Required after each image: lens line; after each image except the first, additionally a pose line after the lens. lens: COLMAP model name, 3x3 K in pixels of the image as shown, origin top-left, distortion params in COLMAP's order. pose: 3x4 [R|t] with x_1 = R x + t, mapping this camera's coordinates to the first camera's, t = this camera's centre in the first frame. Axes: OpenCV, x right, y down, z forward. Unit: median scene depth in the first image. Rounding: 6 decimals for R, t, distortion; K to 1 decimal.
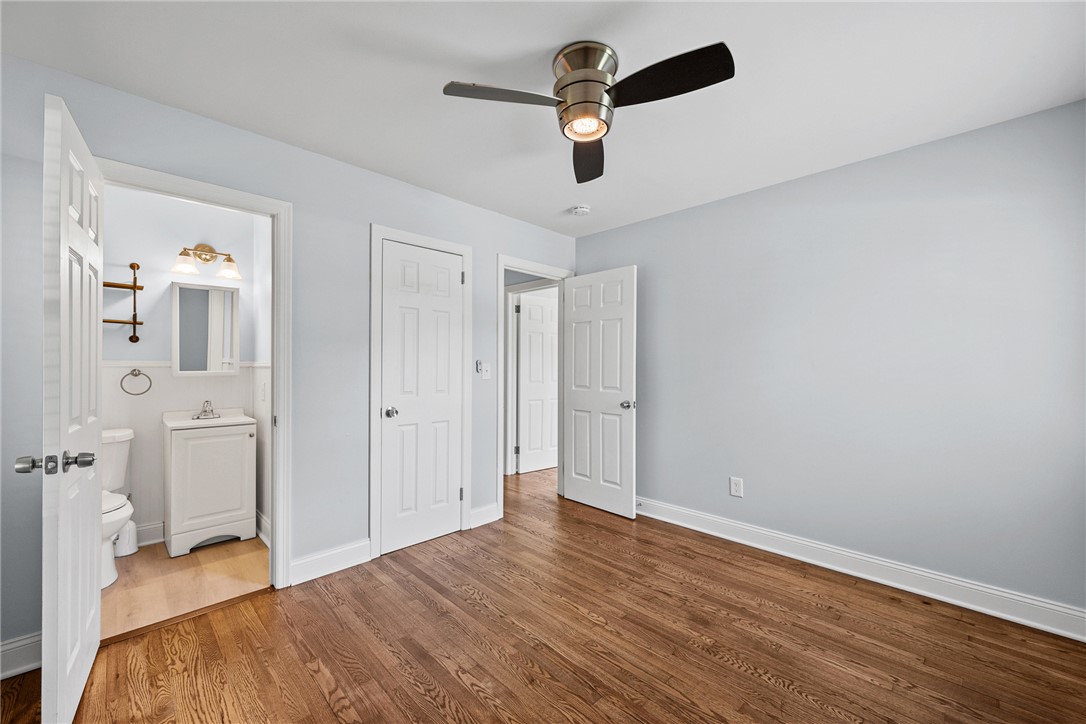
lens RADIAL K [[431.7, 0, 541.4], [0, 431.7, 363.5], [0, 0, 1]] dist [-0.000660, -0.000284]
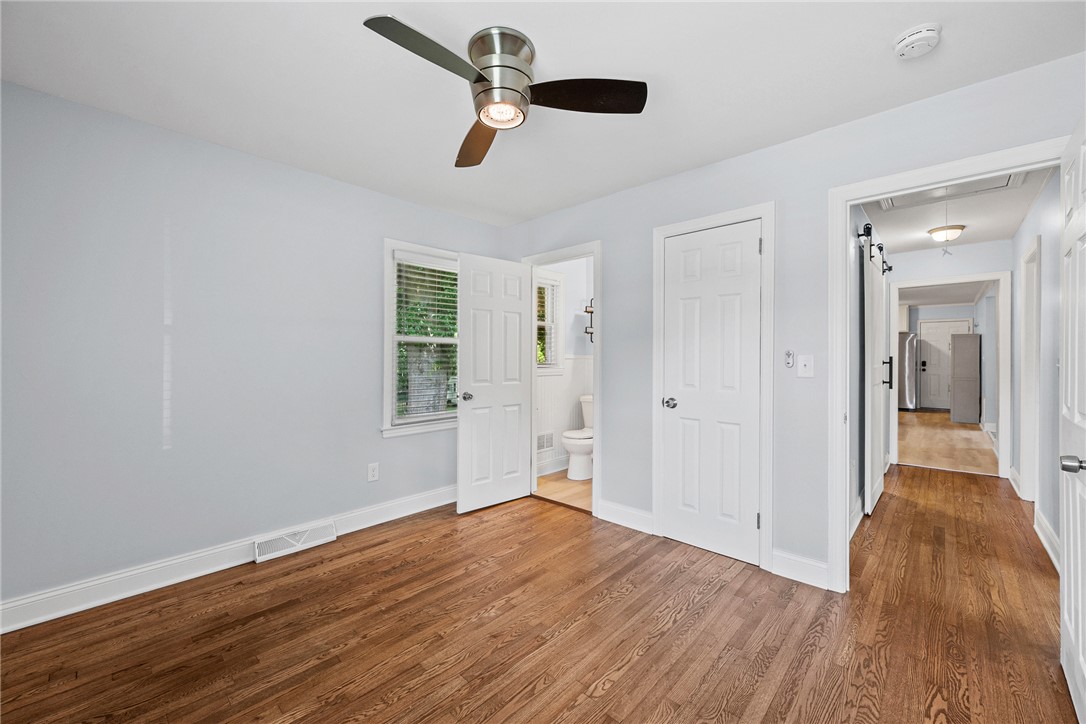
lens RADIAL K [[429.4, 0, 540.0], [0, 429.4, 359.7], [0, 0, 1]] dist [-0.000794, 0.000073]
pose [[0.031026, 0.001799, -0.999517, 0.916271], [0.001606, 0.999997, 0.001849, 0.009164], [0.999517, -0.001663, 0.031023, 0.903565]]
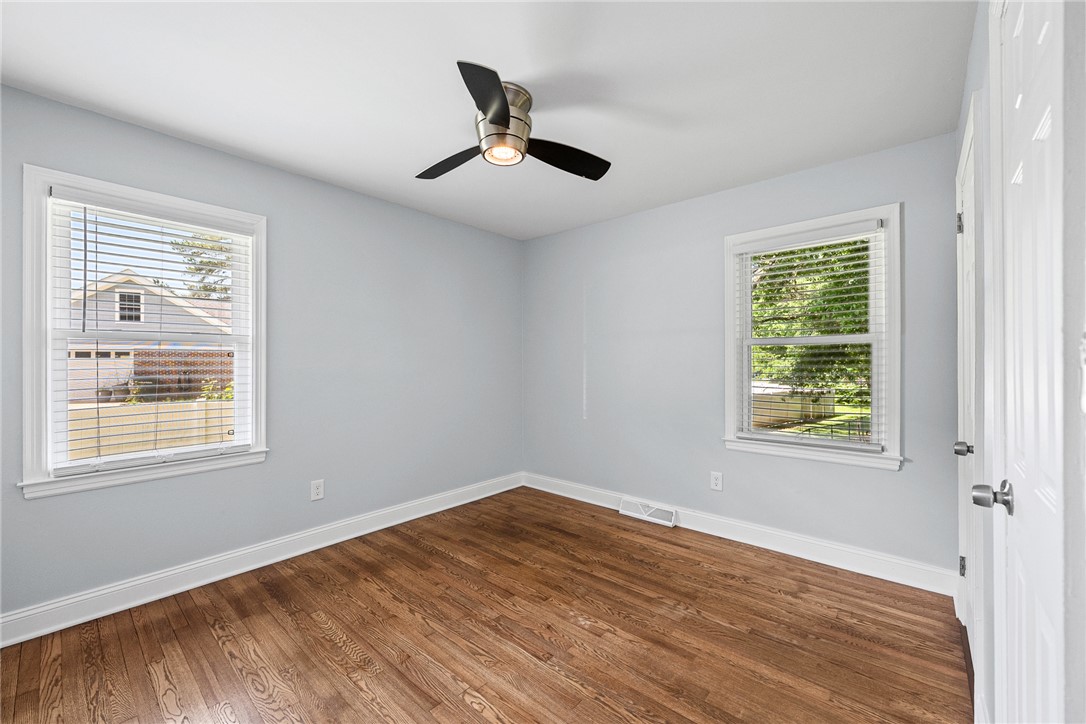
lens RADIAL K [[429.4, 0, 540.0], [0, 429.4, 359.7], [0, 0, 1]] dist [-0.000794, 0.000073]
pose [[-0.997898, -0.002082, -0.064765, 0.066818], [-0.001379, 0.999940, -0.010899, 0.007646], [0.064784, -0.010787, -0.997841, 1.823312]]
